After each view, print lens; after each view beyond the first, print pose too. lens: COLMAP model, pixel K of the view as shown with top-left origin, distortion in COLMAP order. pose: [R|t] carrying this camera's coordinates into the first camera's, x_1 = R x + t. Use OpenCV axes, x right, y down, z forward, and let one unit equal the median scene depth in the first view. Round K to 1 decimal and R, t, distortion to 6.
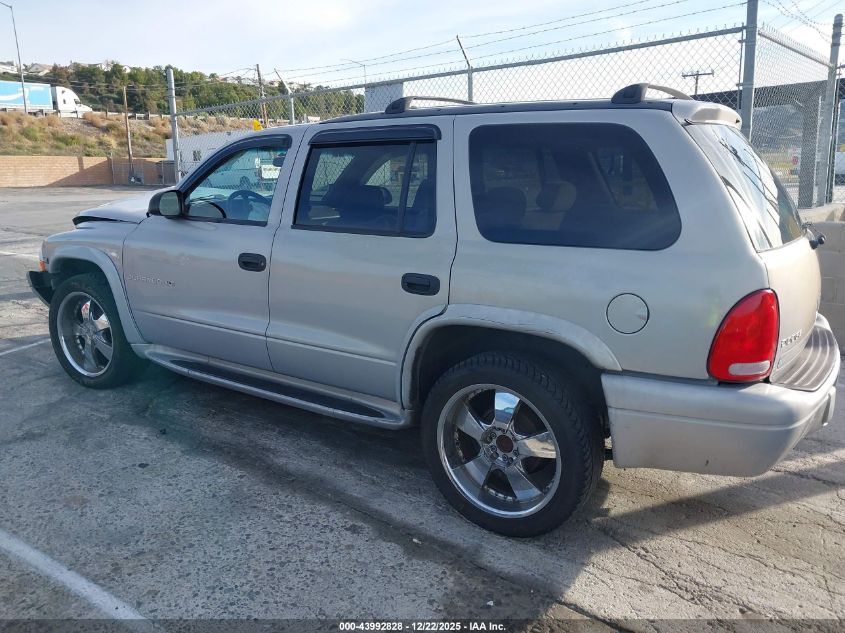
lens RADIAL K [[675.0, 0, 420.4], [0, 675.0, 317.0], [0, 0, 1]] dist [0.002623, -0.001925]
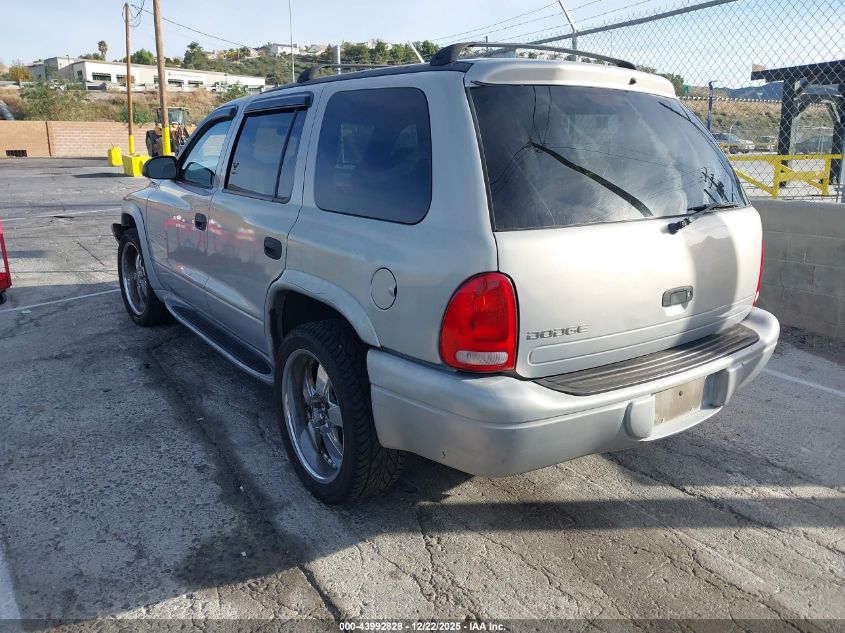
lens RADIAL K [[675.0, 0, 420.0], [0, 675.0, 316.7], [0, 0, 1]] dist [0.002623, -0.001925]
pose [[0.936868, 0.095147, -0.336491, 0.529588], [-0.082392, 0.995242, 0.052017, -0.014858], [0.339839, -0.021009, 0.940249, 0.089902]]
